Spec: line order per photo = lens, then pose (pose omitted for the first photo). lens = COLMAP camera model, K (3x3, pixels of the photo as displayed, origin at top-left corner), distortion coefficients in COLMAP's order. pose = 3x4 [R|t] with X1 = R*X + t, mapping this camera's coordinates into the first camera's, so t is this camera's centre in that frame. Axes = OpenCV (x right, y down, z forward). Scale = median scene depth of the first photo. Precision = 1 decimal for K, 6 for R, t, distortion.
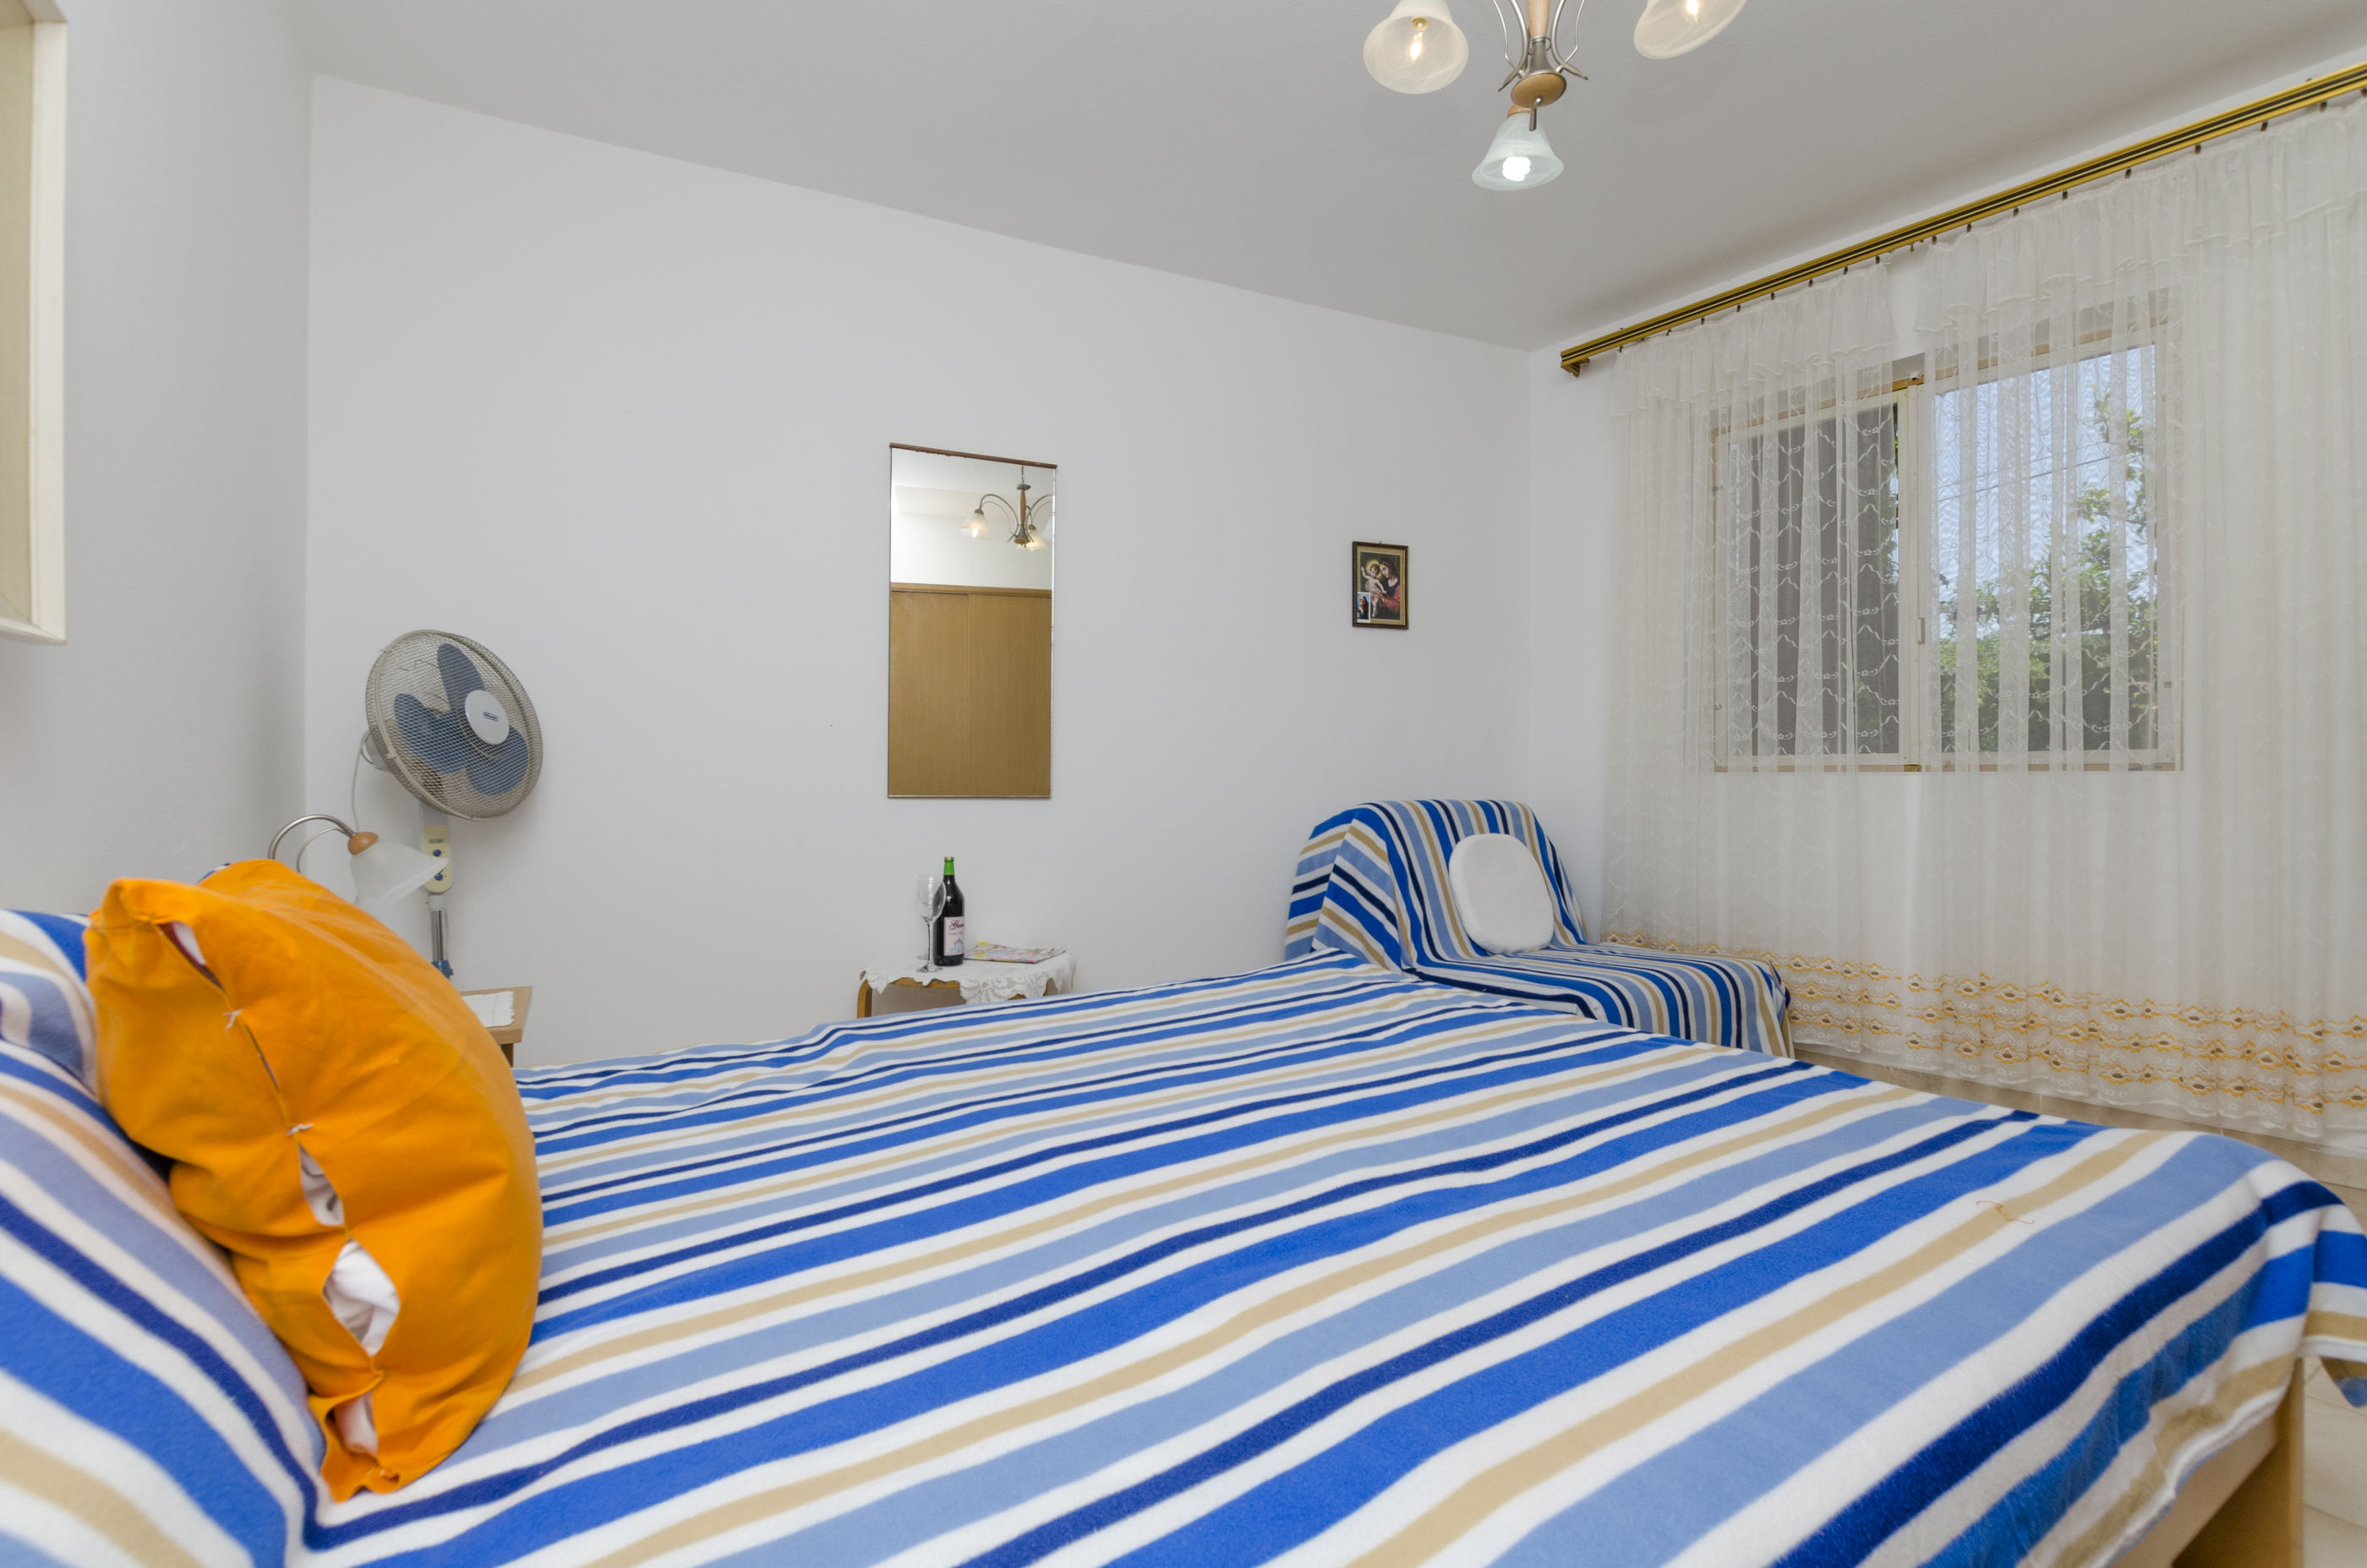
lens RADIAL K [[1010.2, 0, 1183.5], [0, 1010.2, 784.0], [0, 0, 1]] dist [0.011534, -0.009090]
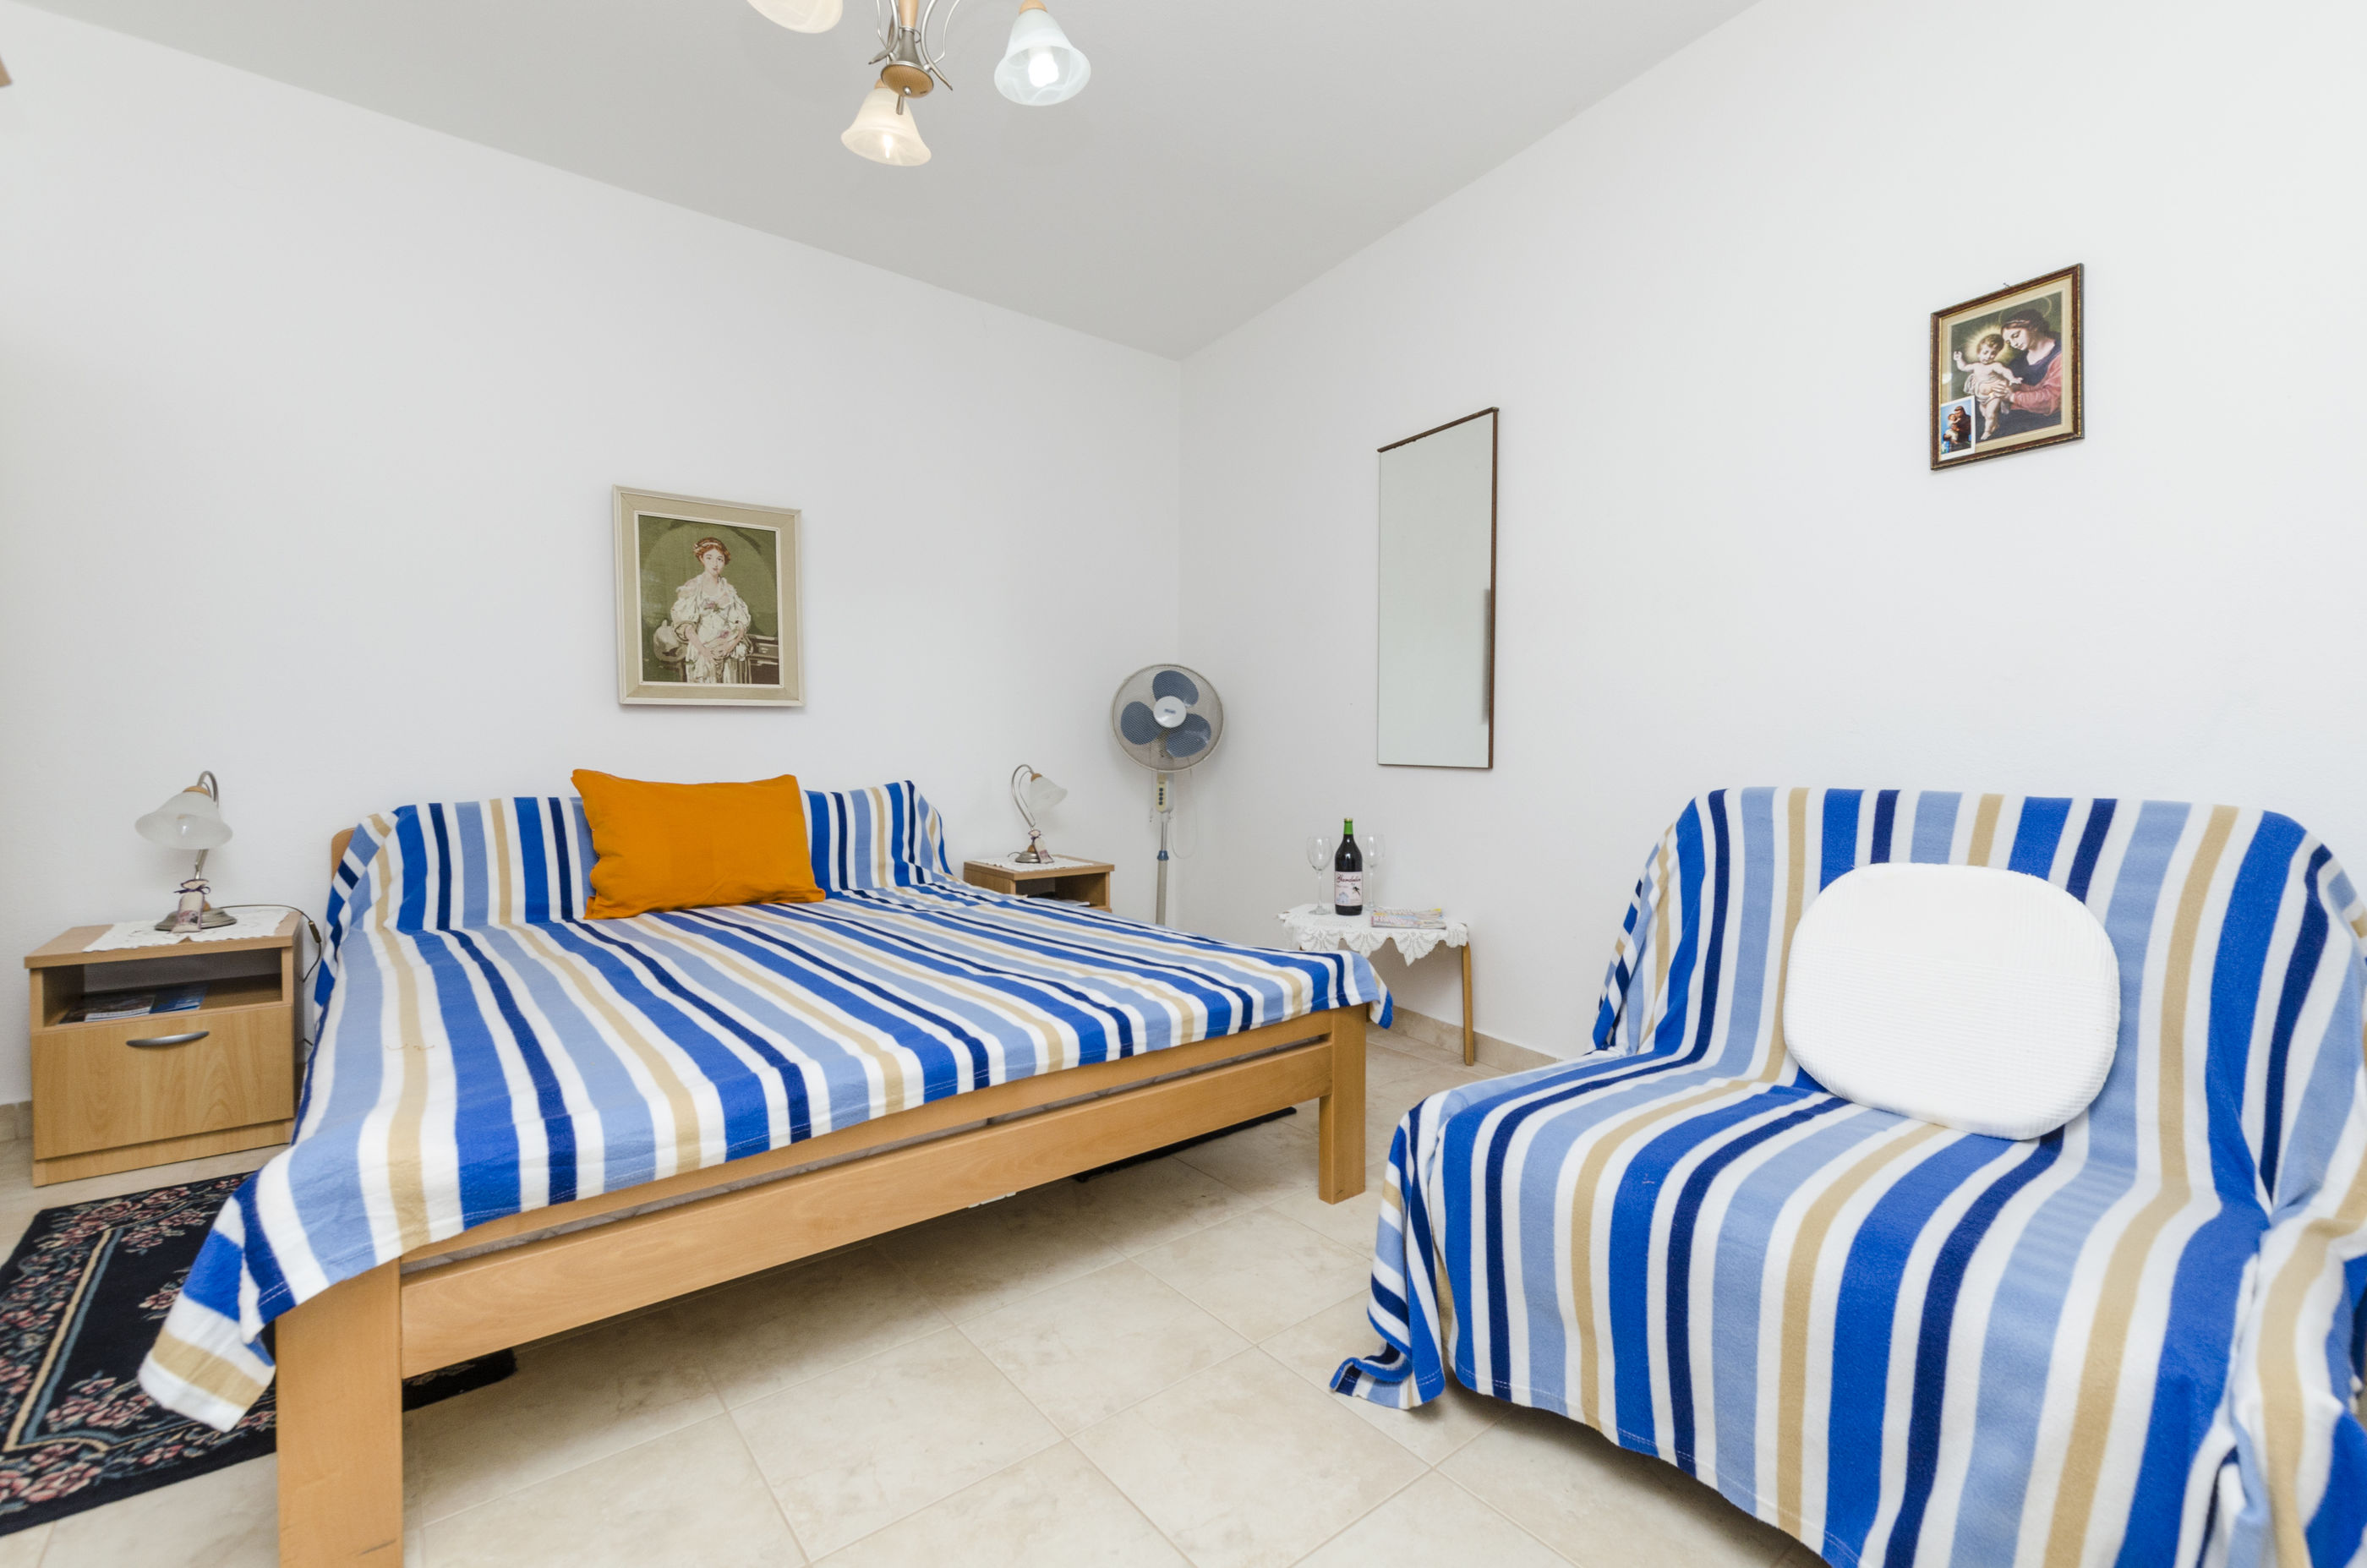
lens RADIAL K [[1010.2, 0, 1183.5], [0, 1010.2, 784.0], [0, 0, 1]] dist [0.011534, -0.009090]
pose [[0.132124, 0.035553, -0.990595, 0.661005], [-0.006472, 0.999366, 0.035004, -0.002844], [0.991212, 0.001786, 0.132270, 0.523792]]
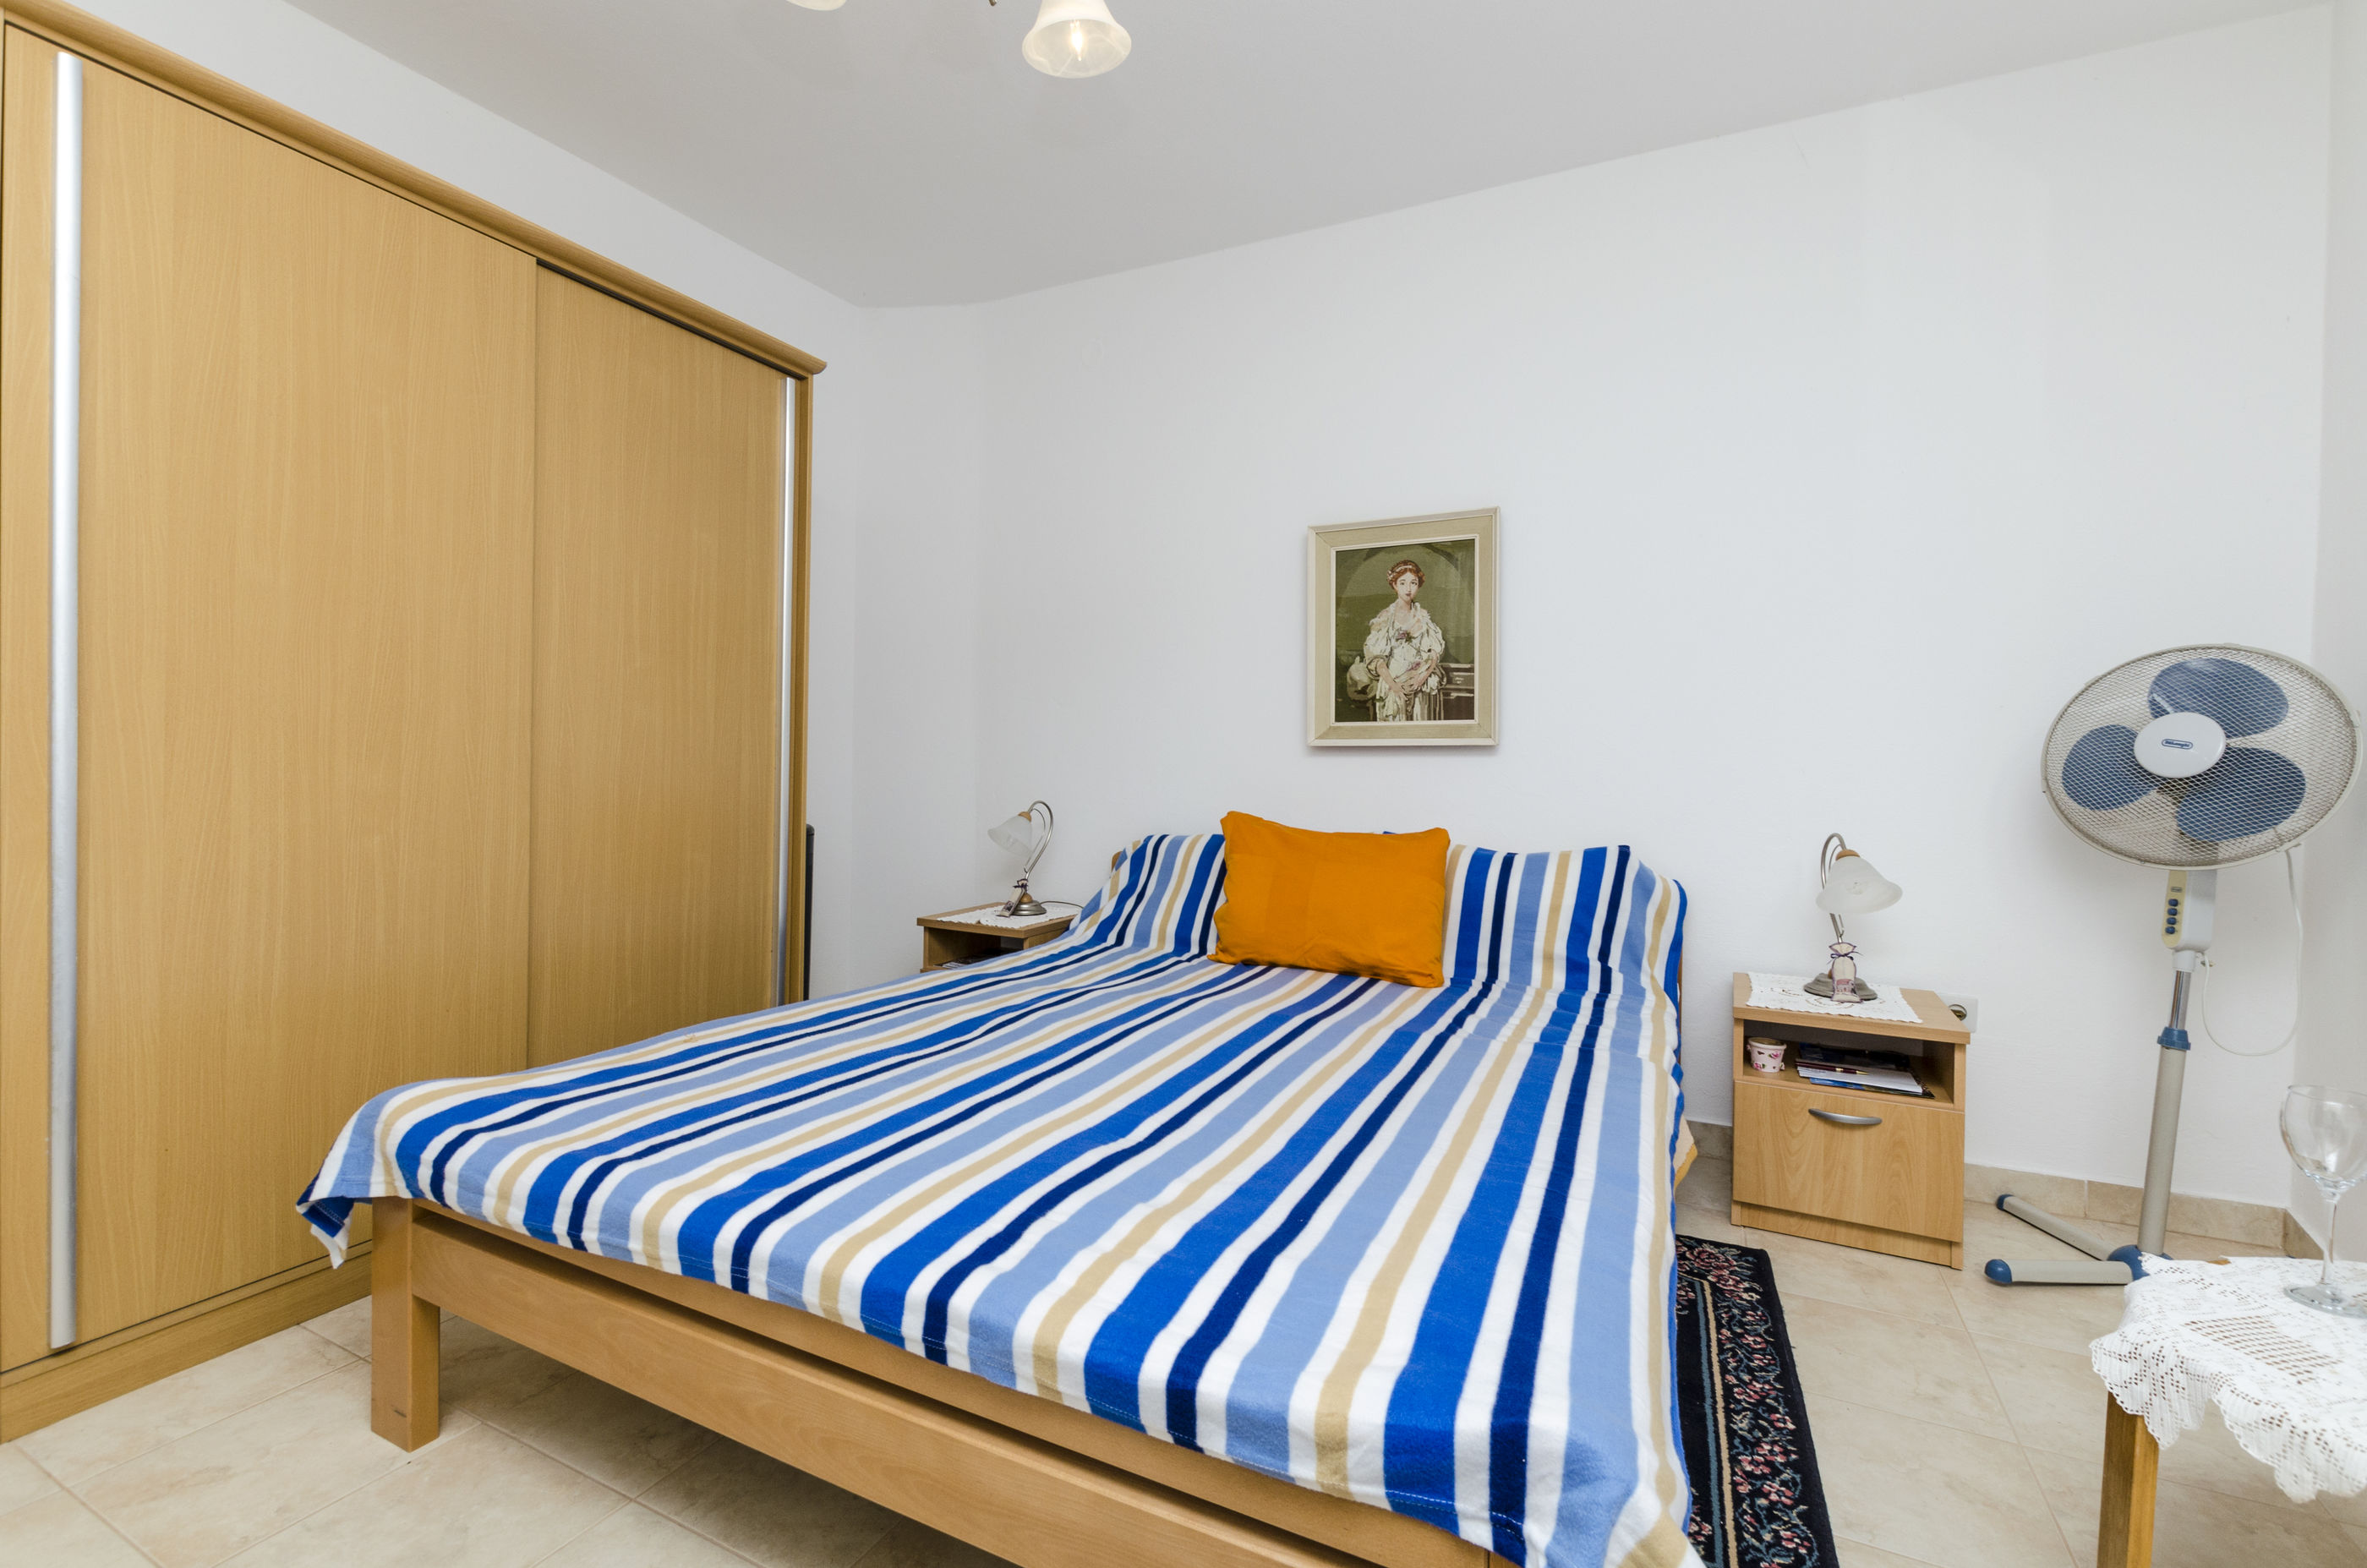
lens RADIAL K [[1010.2, 0, 1183.5], [0, 1010.2, 784.0], [0, 0, 1]] dist [0.011534, -0.009090]
pose [[-0.835119, -0.008412, -0.550006, 0.290480], [-0.023877, 0.999495, 0.020968, -0.021402], [0.549551, 0.030644, -0.834898, 0.818146]]
